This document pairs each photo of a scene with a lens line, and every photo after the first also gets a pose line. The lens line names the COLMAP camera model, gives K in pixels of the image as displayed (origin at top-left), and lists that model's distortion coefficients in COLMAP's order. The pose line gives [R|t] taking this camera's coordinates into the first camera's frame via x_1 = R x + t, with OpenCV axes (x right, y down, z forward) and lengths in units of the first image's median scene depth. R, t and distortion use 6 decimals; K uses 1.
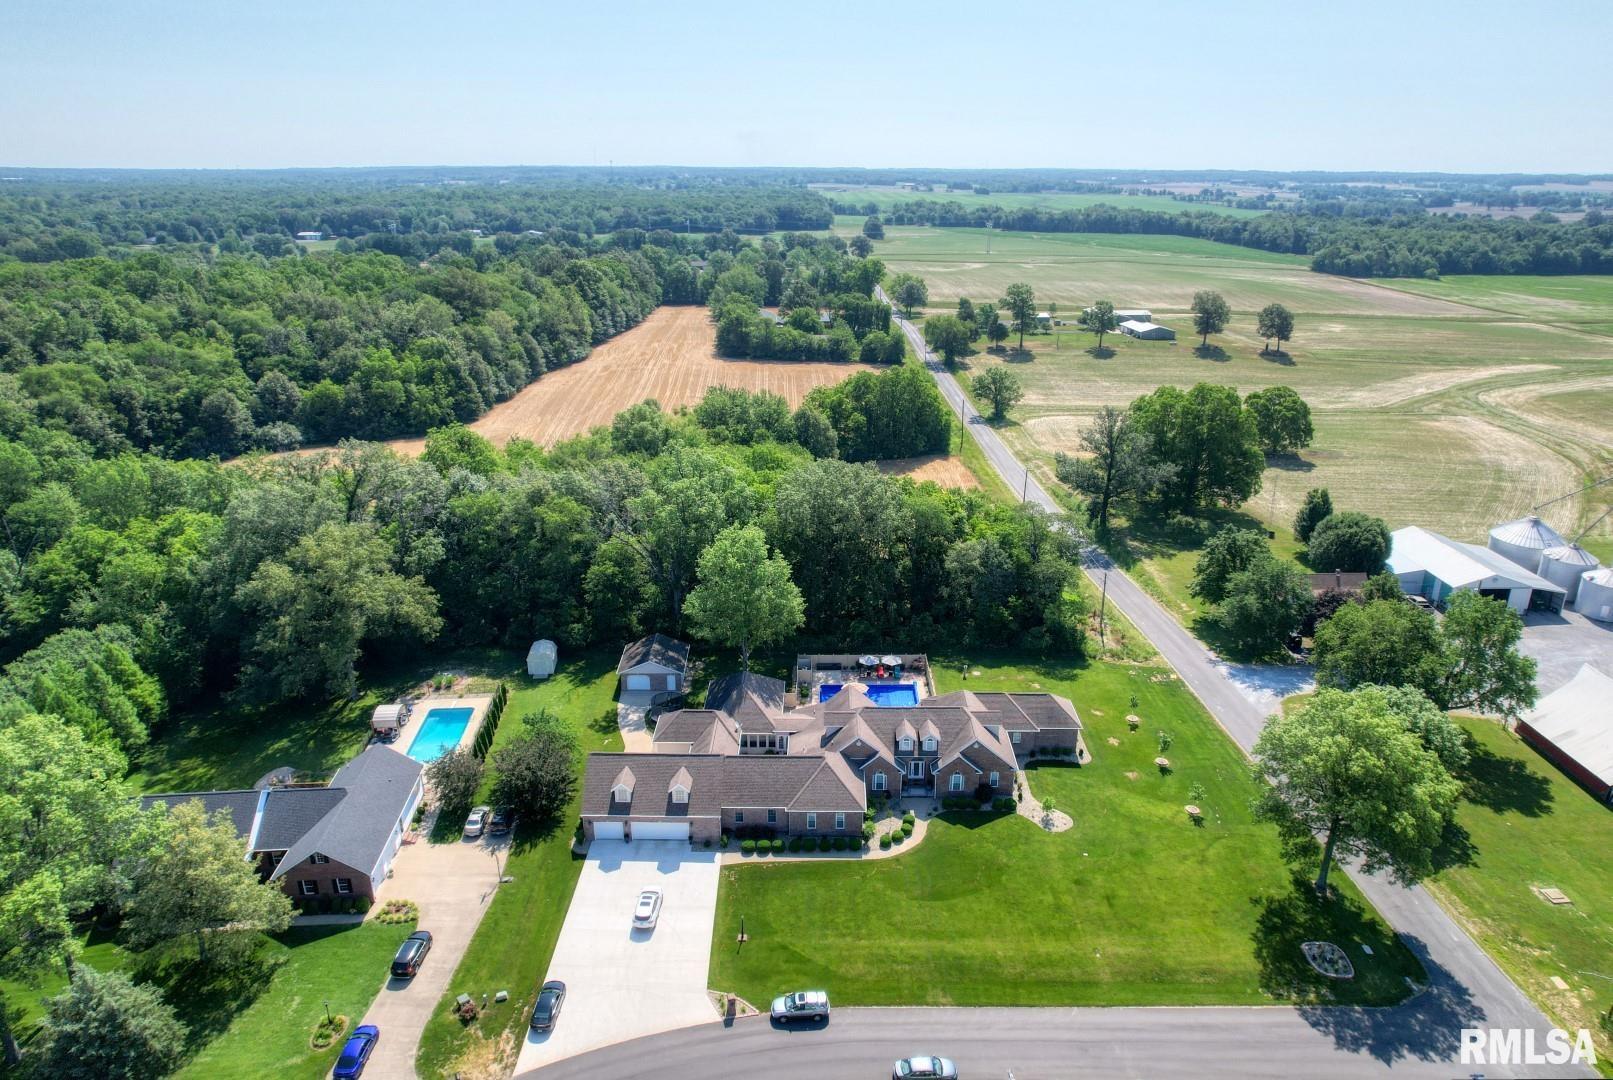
lens RADIAL K [[1023.4, 0, 816.6], [0, 1023.4, 539.3], [0, 0, 1]] dist [-0.068023, 0.060144]
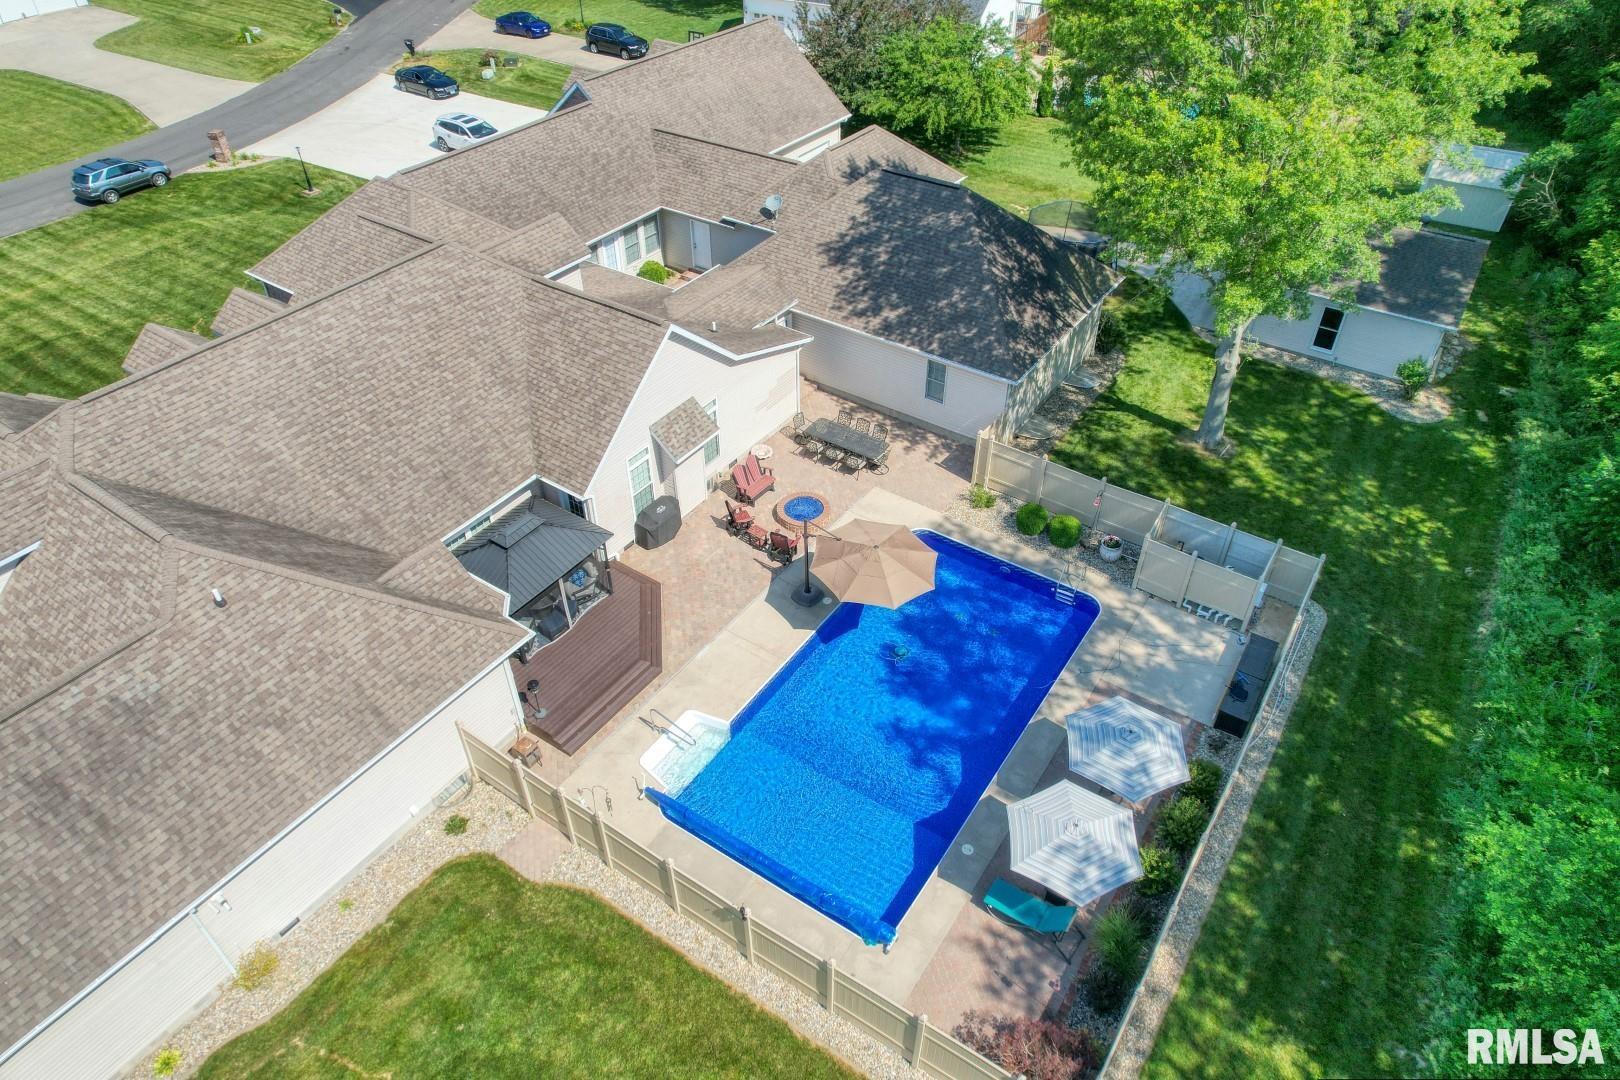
lens RADIAL K [[1029.0, 0, 815.3], [0, 1029.0, 536.4], [0, 0, 1]] dist [-0.070008, 0.061507]
pose [[-0.562534, 0.523814, -0.639668, 0.194453], [-0.275221, 0.610924, 0.742310, -0.008504], [0.779621, 0.593625, -0.199501, 1.137094]]
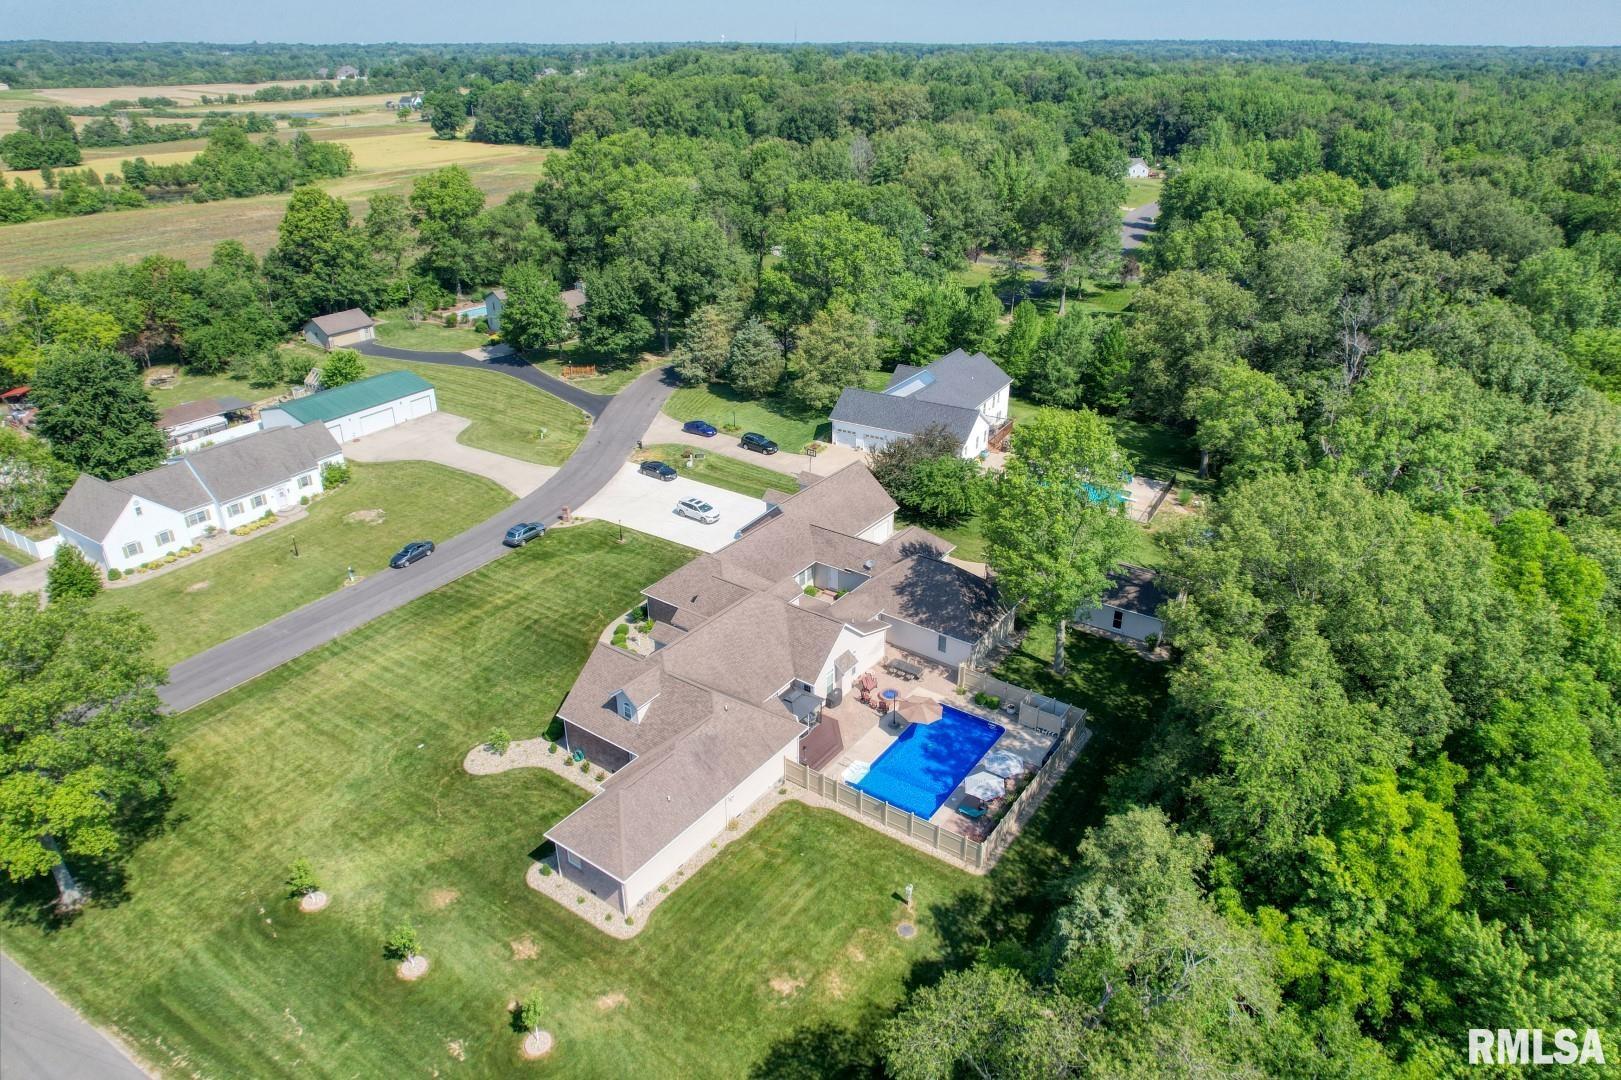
lens RADIAL K [[1029.7, 0, 815.8], [0, 1029.7, 536.4], [0, 0, 1]] dist [-0.070008, 0.061507]
pose [[-0.577183, 0.353802, -0.735992, 0.518888], [-0.269703, 0.768109, 0.580748, -0.279779], [0.770792, 0.533697, -0.347918, 1.221558]]
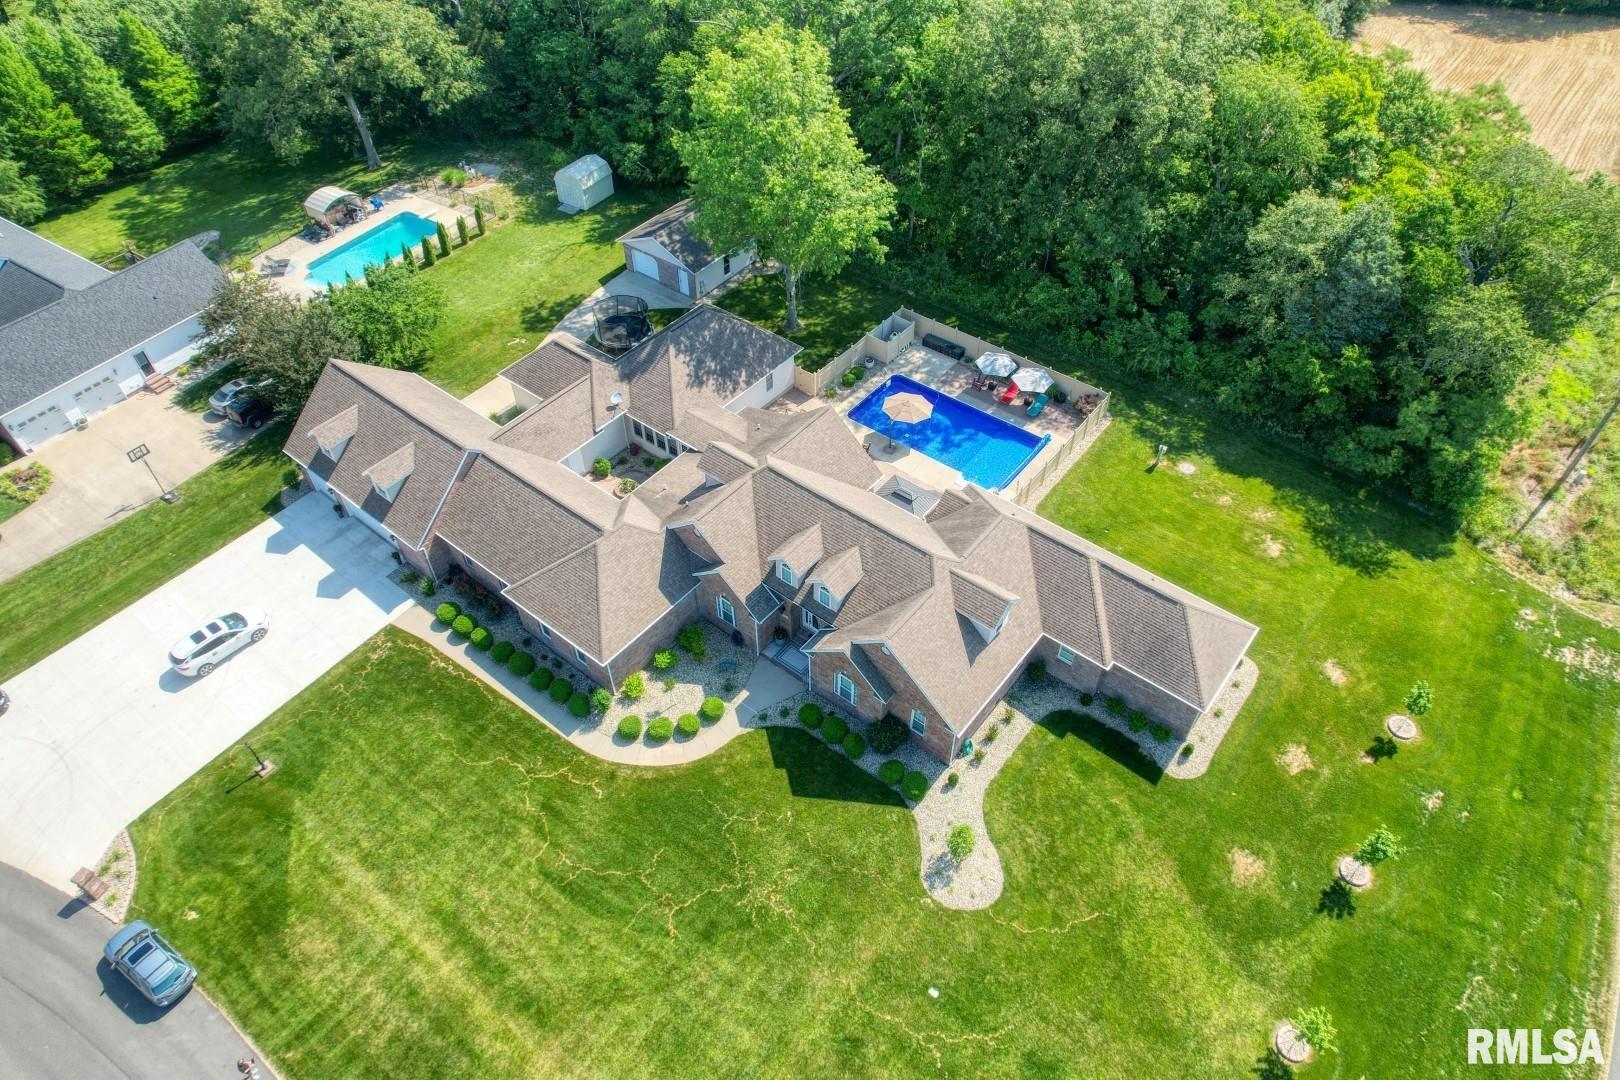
lens RADIAL K [[1029.0, 0, 815.3], [0, 1029.0, 536.4], [0, 0, 1]] dist [-0.070008, 0.061507]
pose [[0.789916, 0.439294, -0.427847, 0.284732], [-0.204517, 0.846494, 0.491549, -0.055885], [0.578105, -0.300781, 0.758502, 0.603050]]
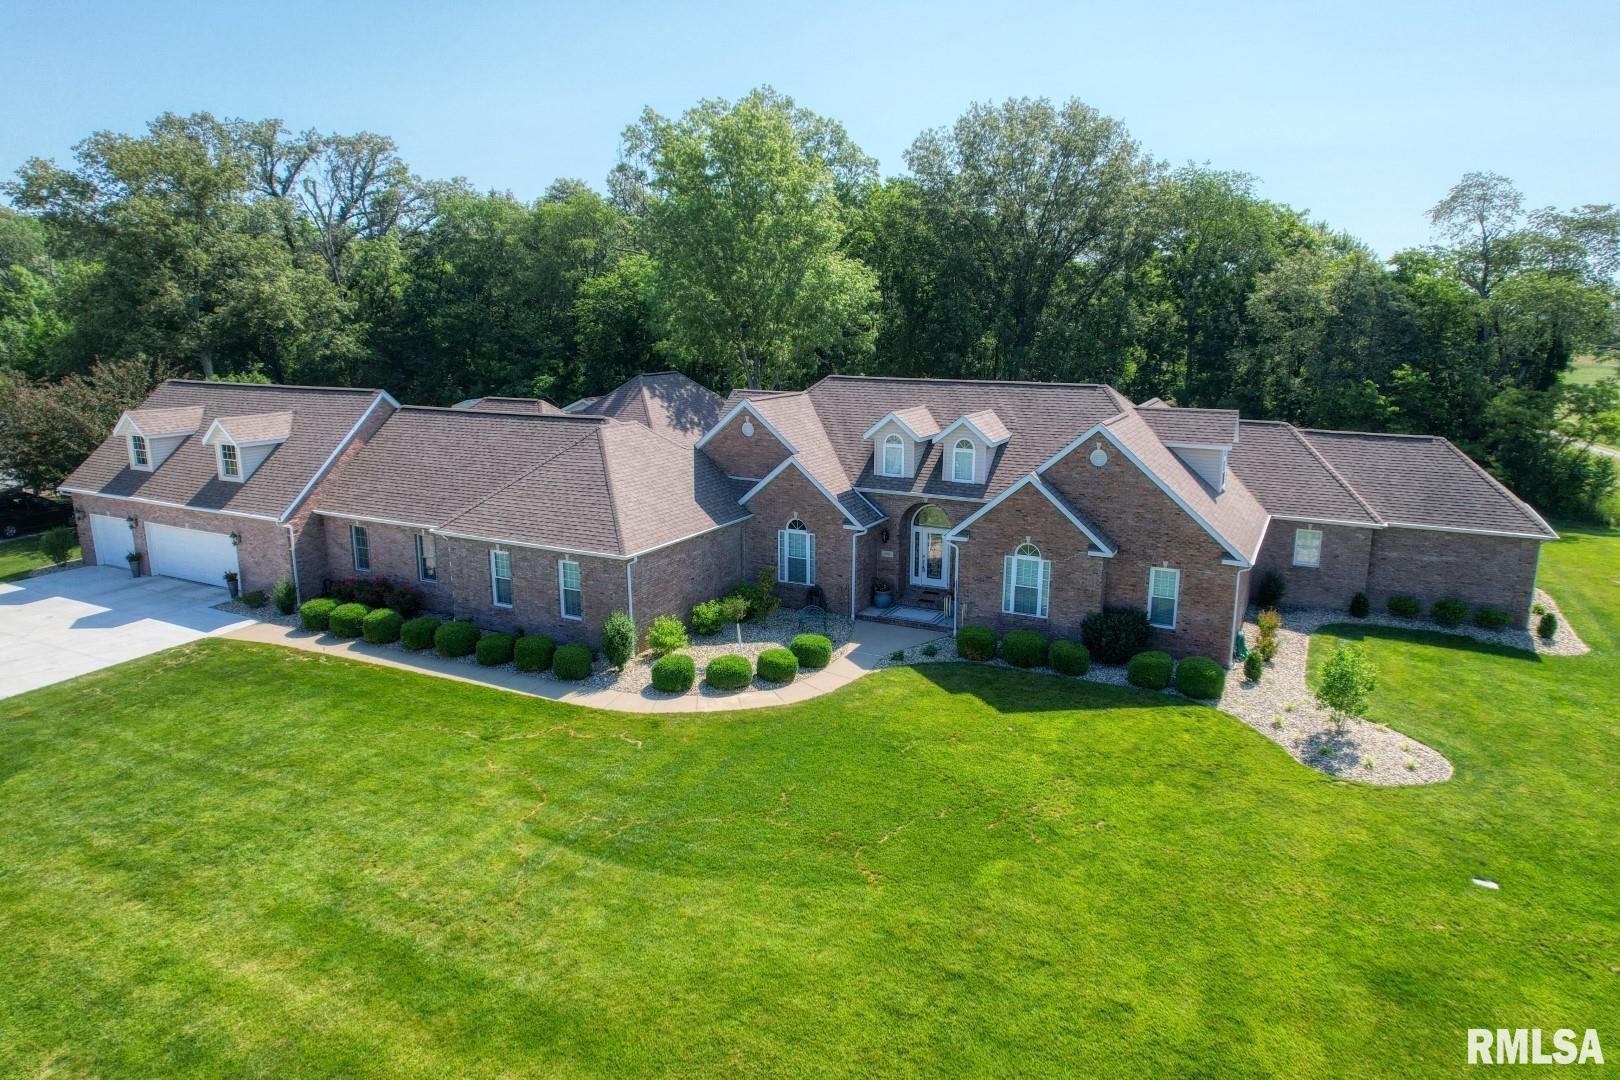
lens RADIAL K [[1027.8, 0, 820.1], [0, 1027.8, 539.3], [0, 0, 1]] dist [-0.068023, 0.060144]
pose [[0.897849, 0.097321, -0.429413, 0.197719], [-0.148797, 0.984954, -0.087888, 0.244834], [0.414399, 0.142806, 0.898821, 0.660913]]
